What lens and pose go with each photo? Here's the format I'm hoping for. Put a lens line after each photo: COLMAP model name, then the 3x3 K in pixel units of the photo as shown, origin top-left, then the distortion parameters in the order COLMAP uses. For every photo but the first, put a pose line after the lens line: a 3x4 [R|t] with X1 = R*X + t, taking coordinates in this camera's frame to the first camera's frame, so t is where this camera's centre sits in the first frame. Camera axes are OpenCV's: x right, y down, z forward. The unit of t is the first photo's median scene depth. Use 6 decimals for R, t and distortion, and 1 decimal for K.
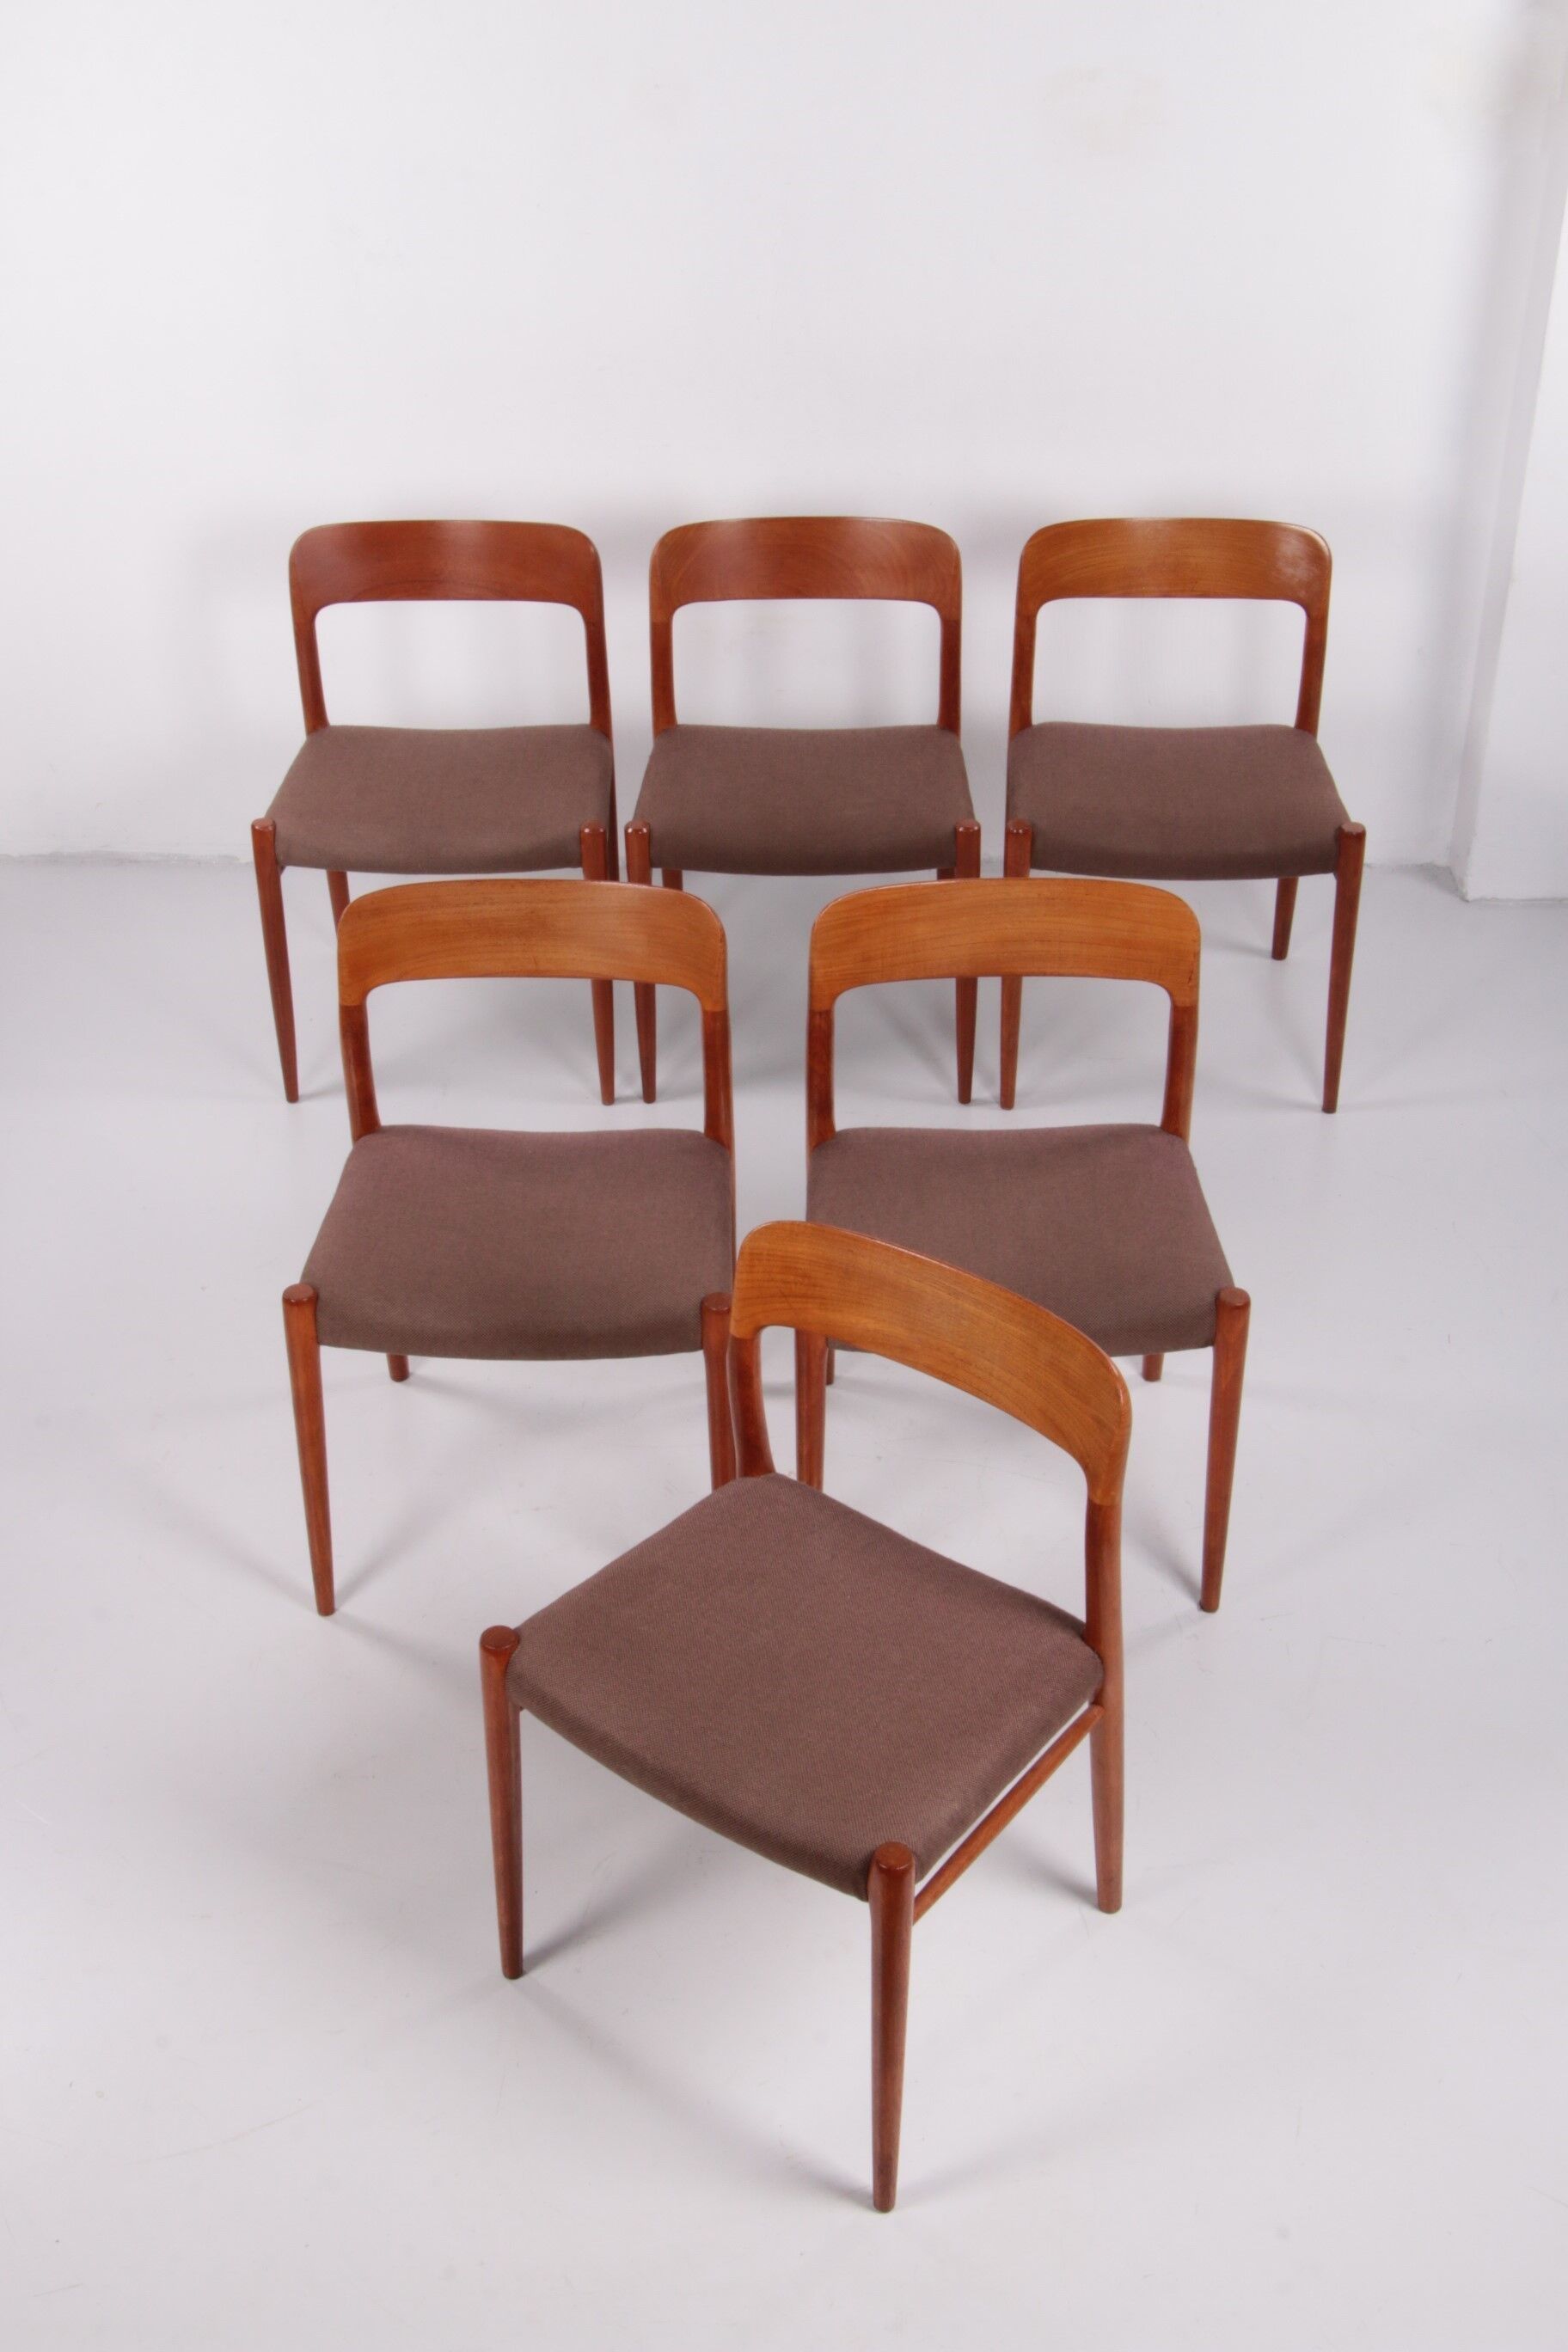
lens RADIAL K [[2990.9, 0, 784.0], [0, 2990.9, 1176.0], [0, 0, 1]] dist [-0.011515, 0.010874]
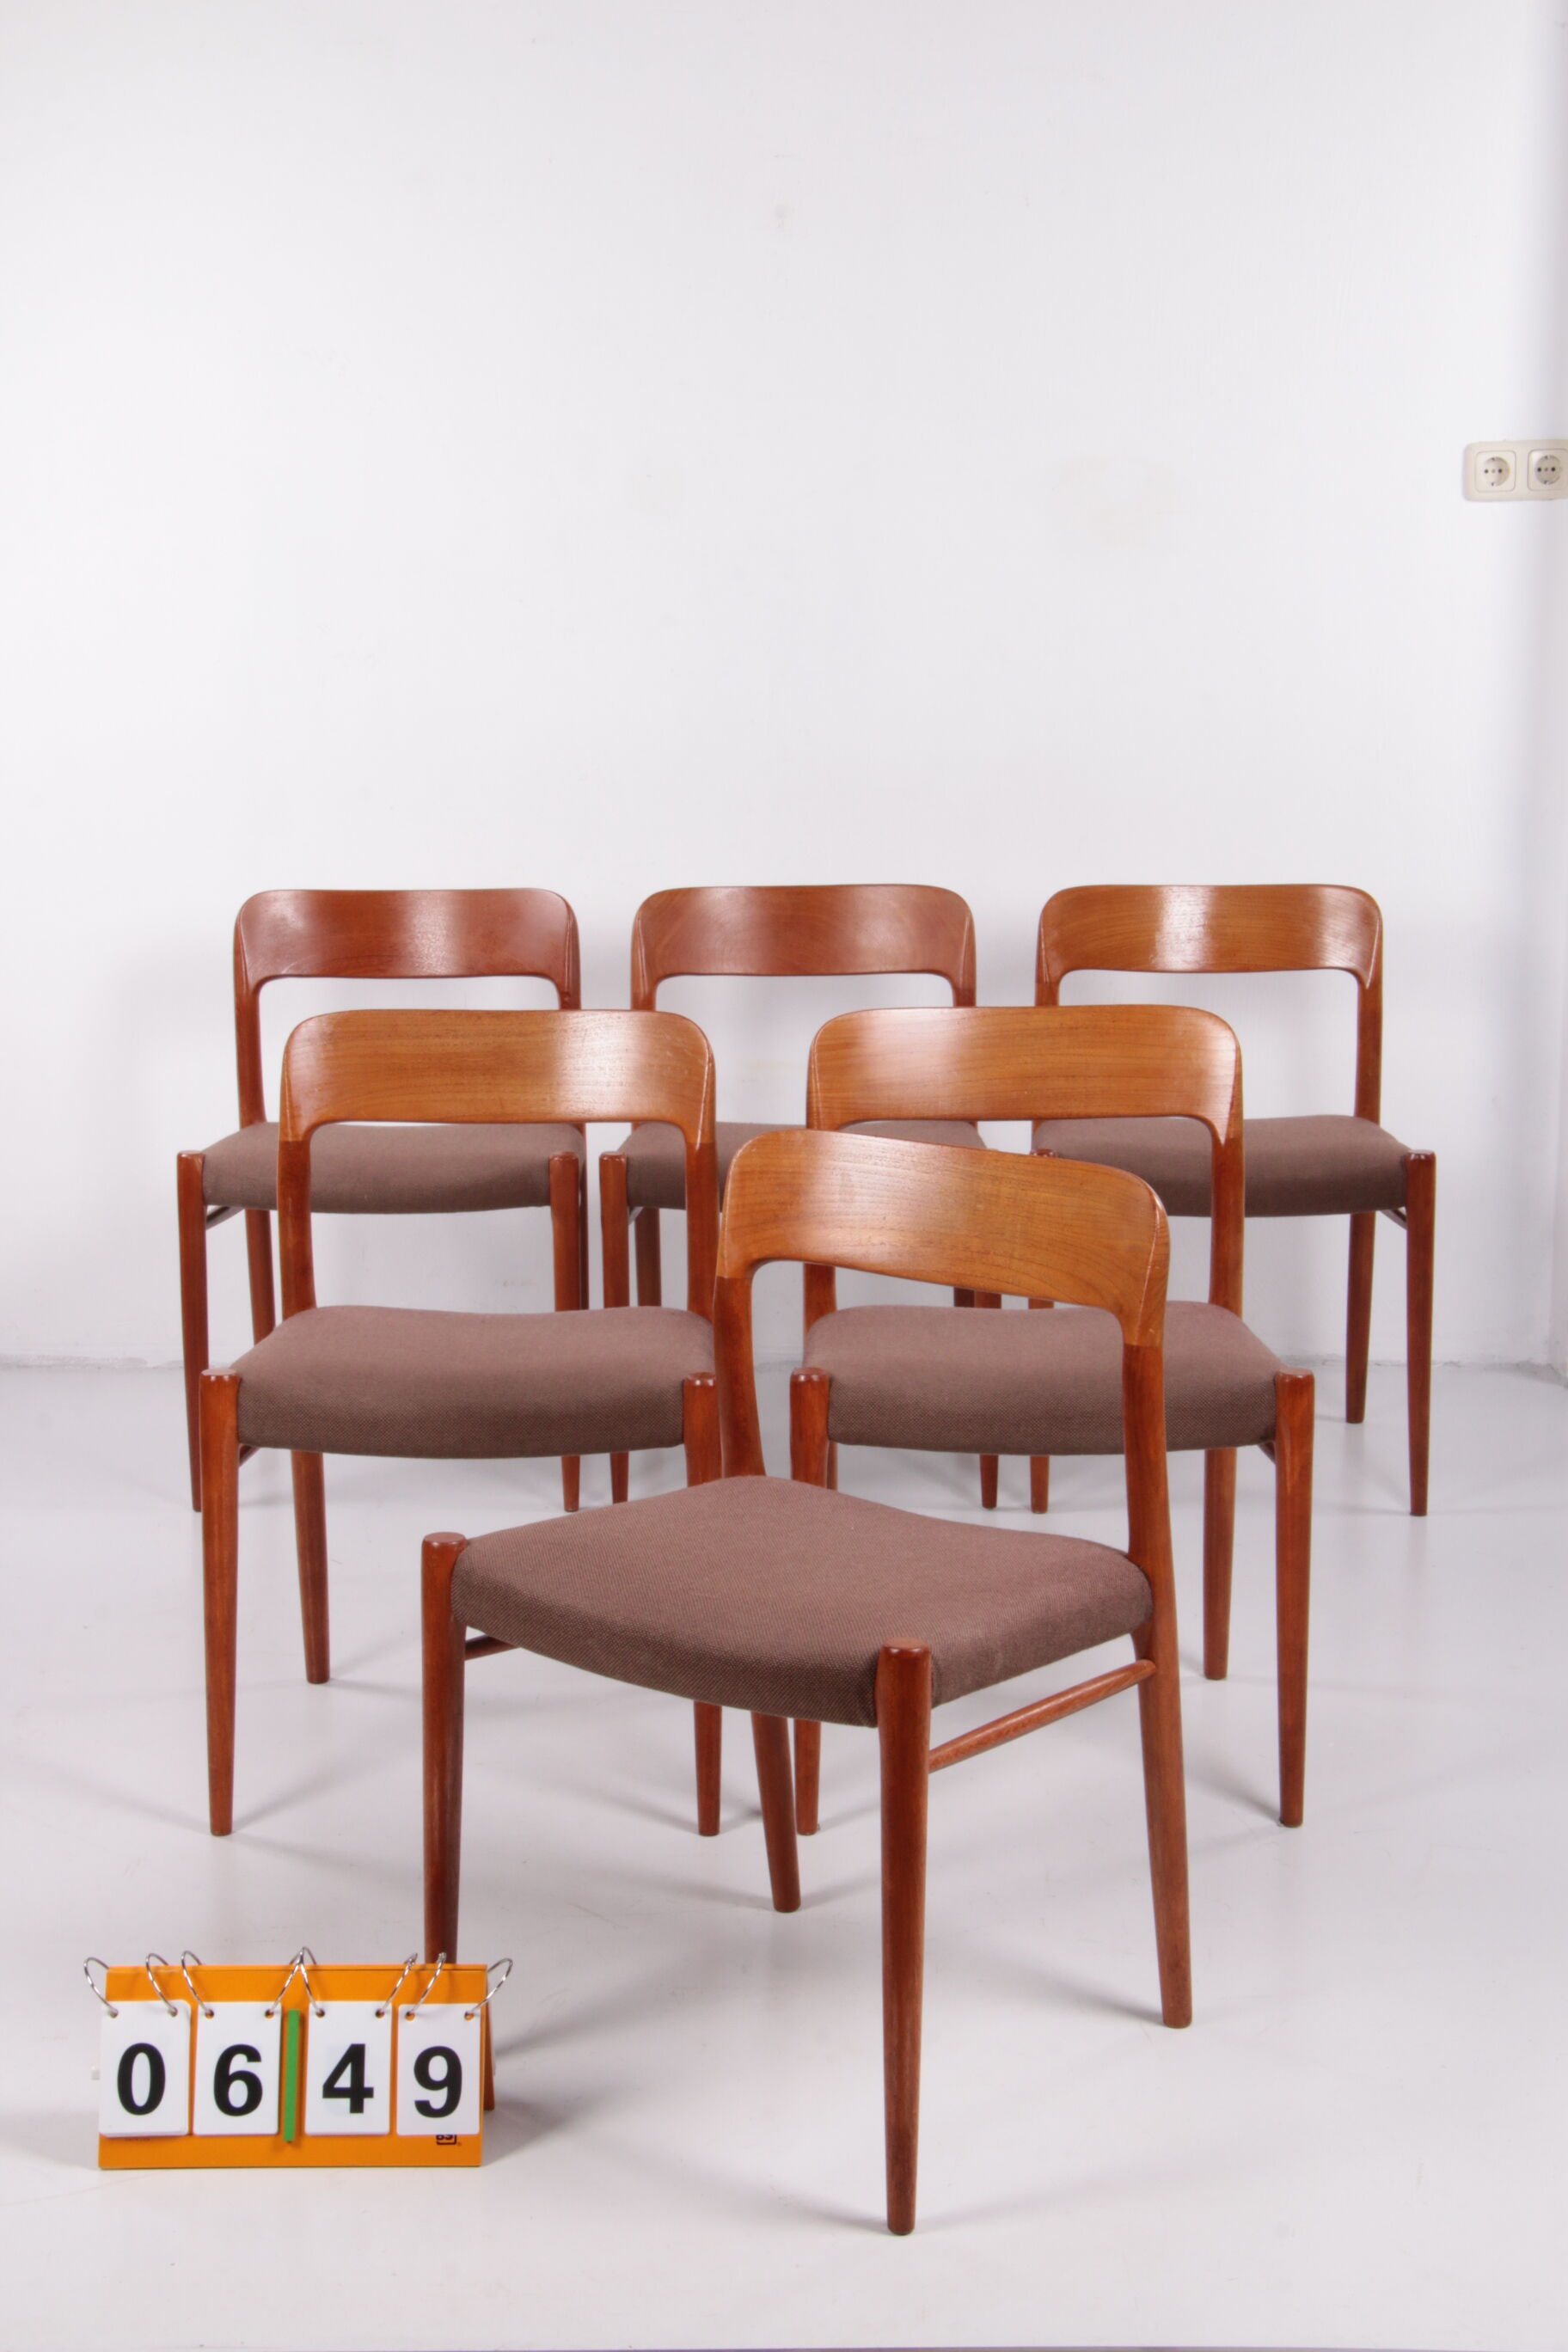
lens RADIAL K [[3748.8, 0, 784.0], [0, 3748.8, 1176.0], [0, 0, 1]] dist [0.061512, 0.031030]
pose [[0.999996, 0.002587, 0.001340, 0.000097], [-0.001861, 0.920952, -0.389671, 0.383949], [-0.002242, 0.389667, 0.920953, -0.026504]]
